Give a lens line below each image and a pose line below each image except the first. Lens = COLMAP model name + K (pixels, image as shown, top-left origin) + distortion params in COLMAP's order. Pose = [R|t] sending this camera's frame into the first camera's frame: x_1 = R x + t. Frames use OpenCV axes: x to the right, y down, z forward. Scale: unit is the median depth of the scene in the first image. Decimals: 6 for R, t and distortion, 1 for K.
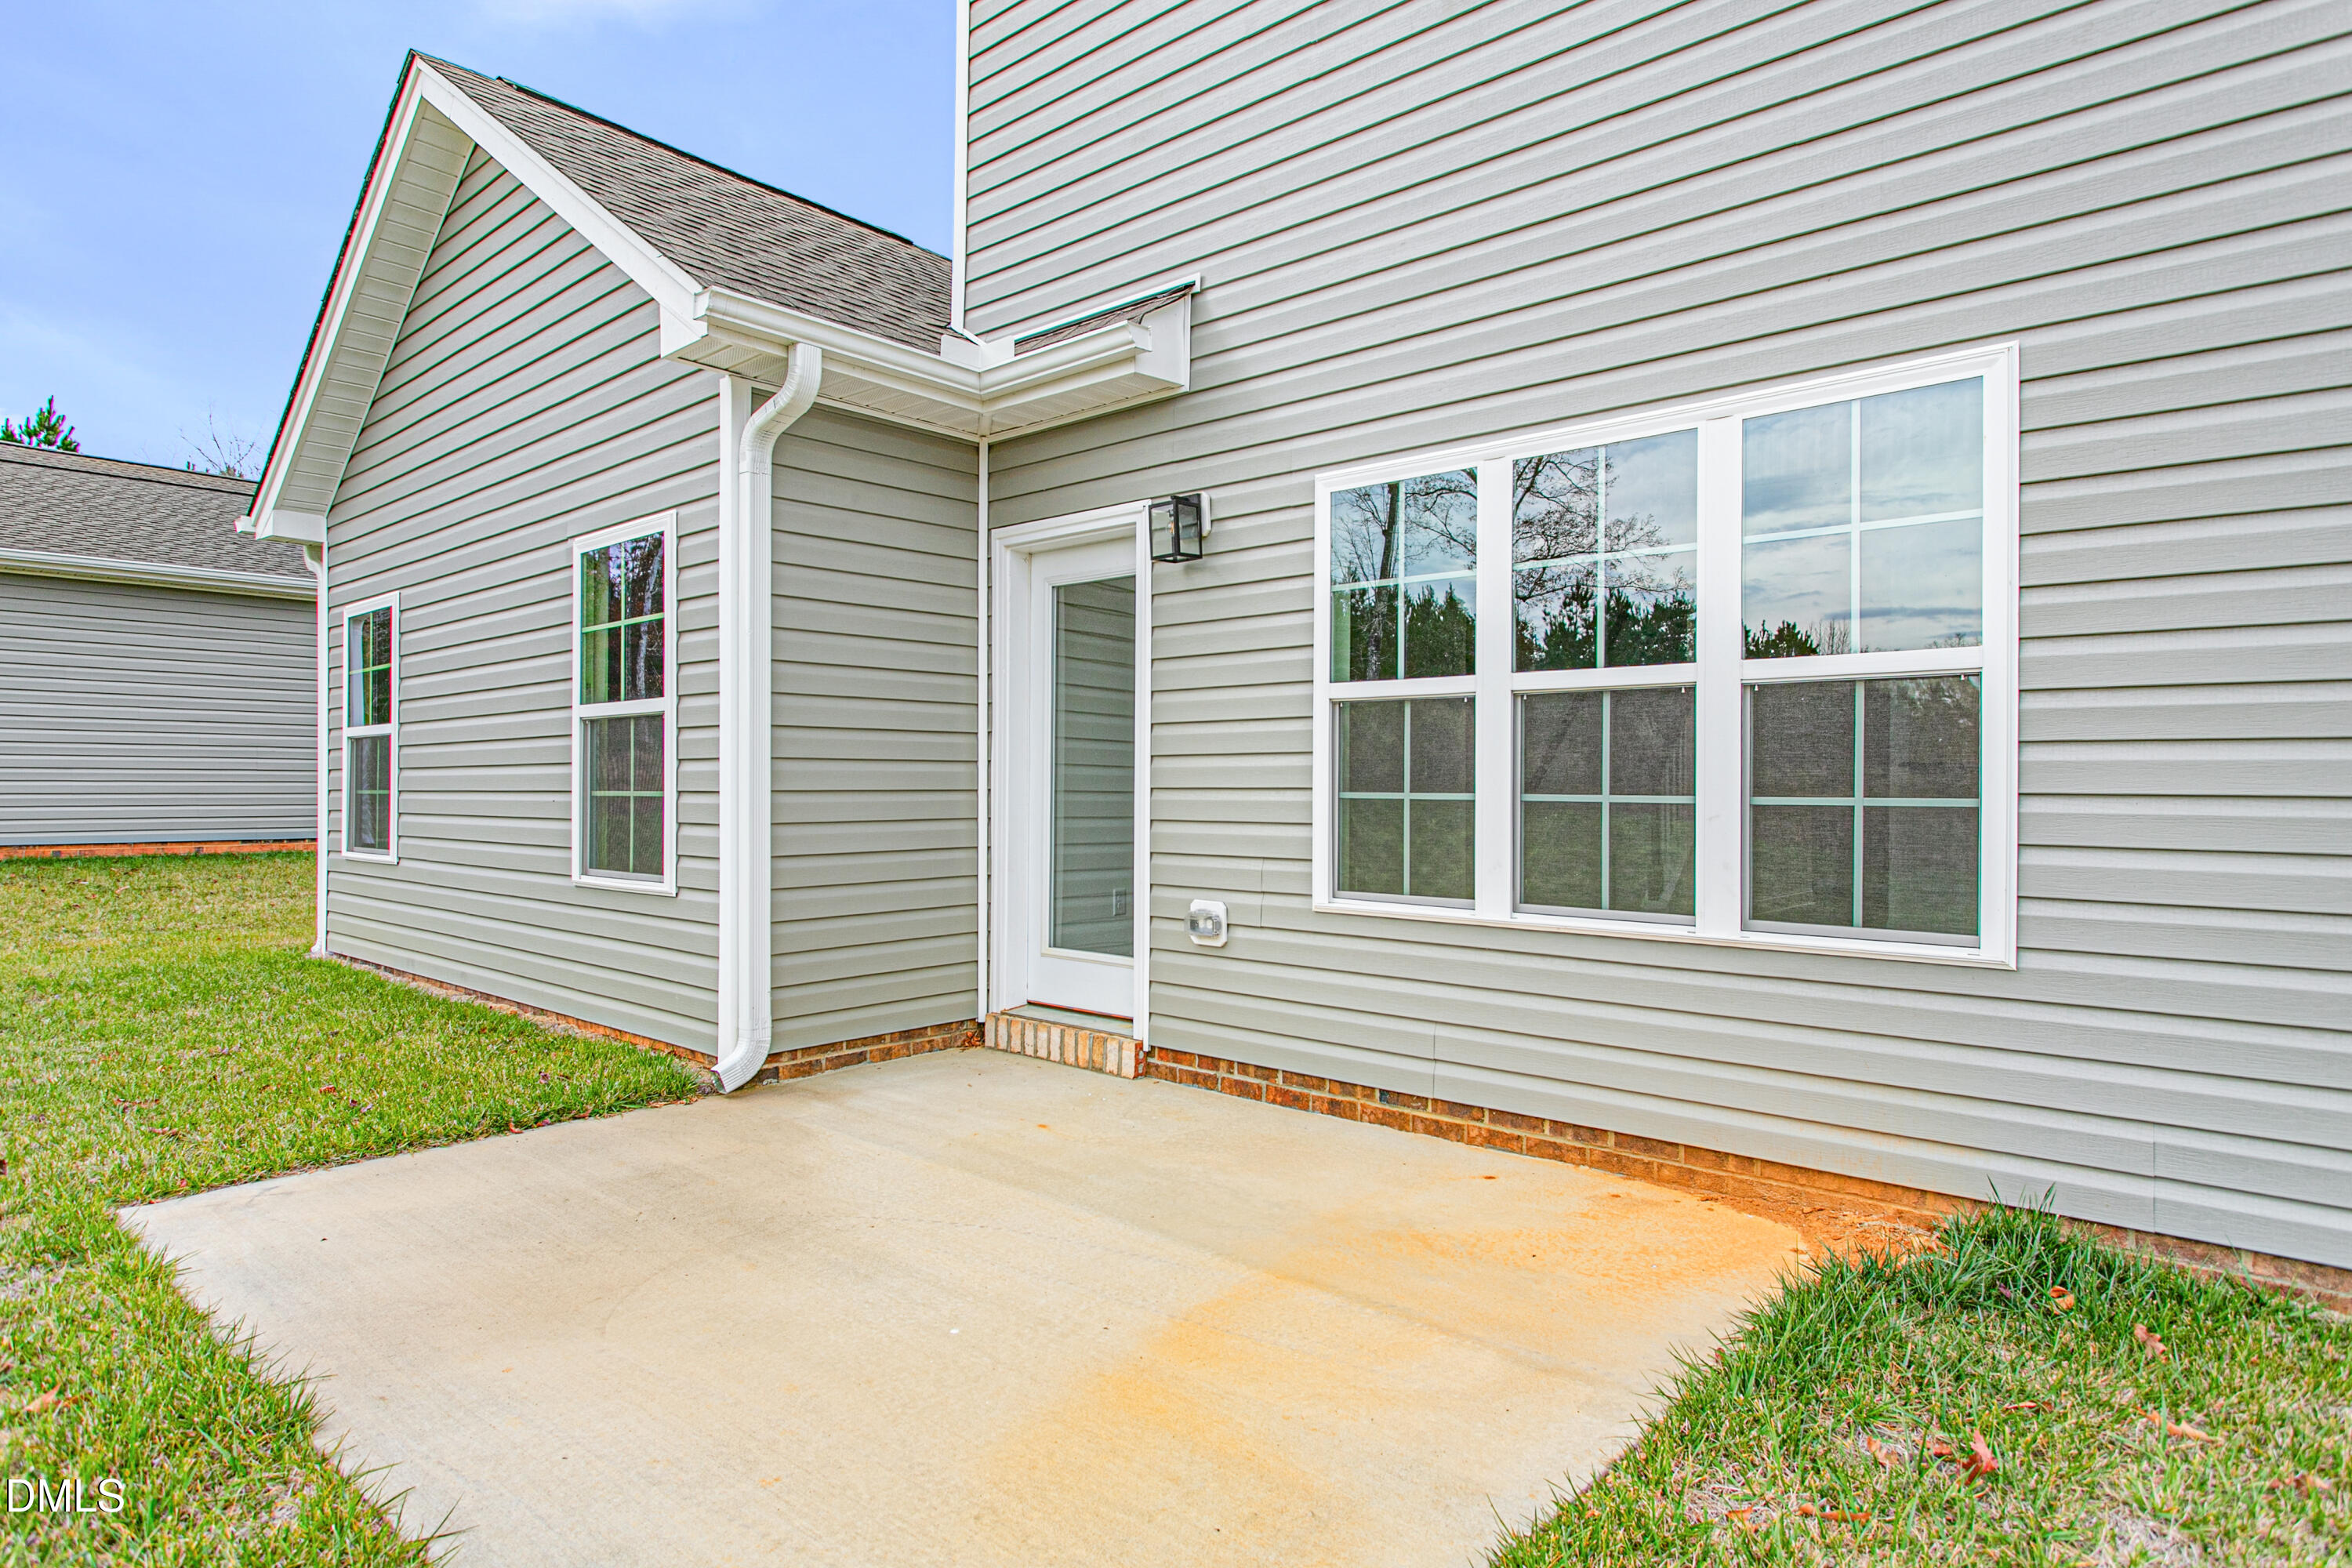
lens RADIAL K [[1343.1, 0, 1169.3], [0, 1343.1, 786.6], [0, 0, 1]] dist [0.003397, 0.000175]
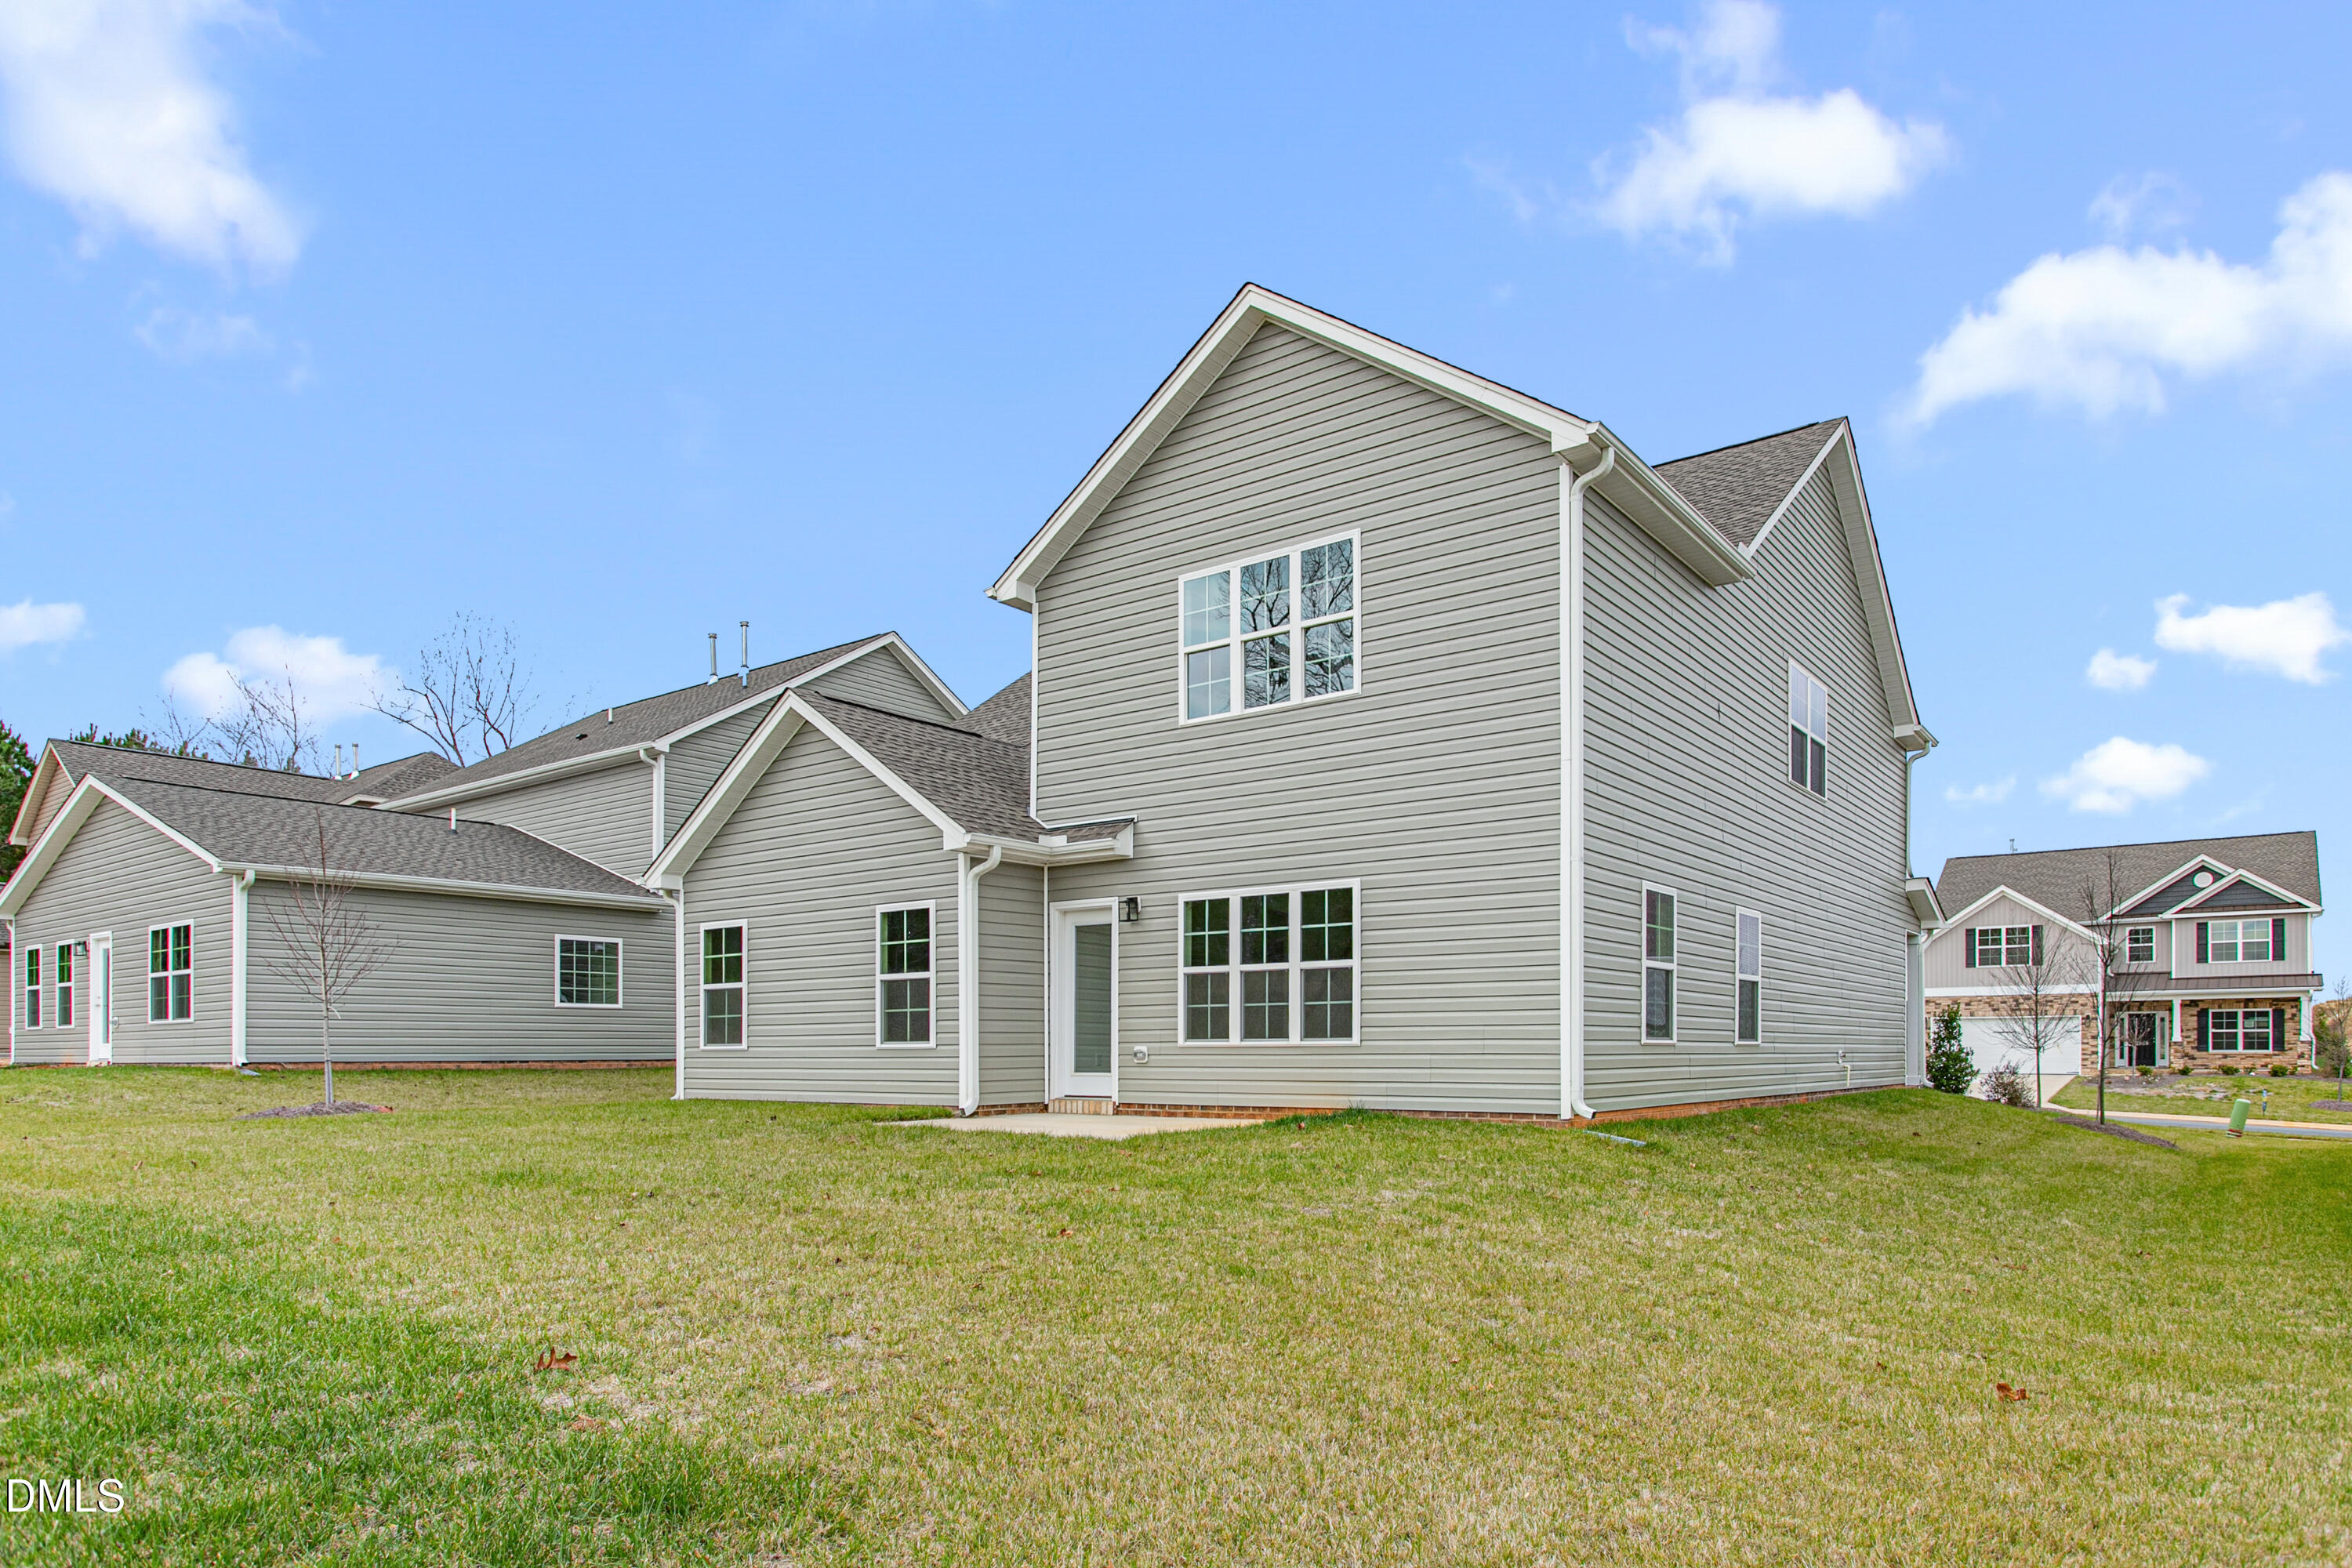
lens RADIAL K [[1403.3, 0, 1179.4], [0, 1403.3, 804.4], [0, 0, 1]] dist [-0.009087, 0.001927]
pose [[0.996216, 0.008226, 0.086519, -0.137208], [0.006675, 0.985328, -0.170543, 0.082862], [-0.086652, 0.170476, 0.981544, -1.808496]]
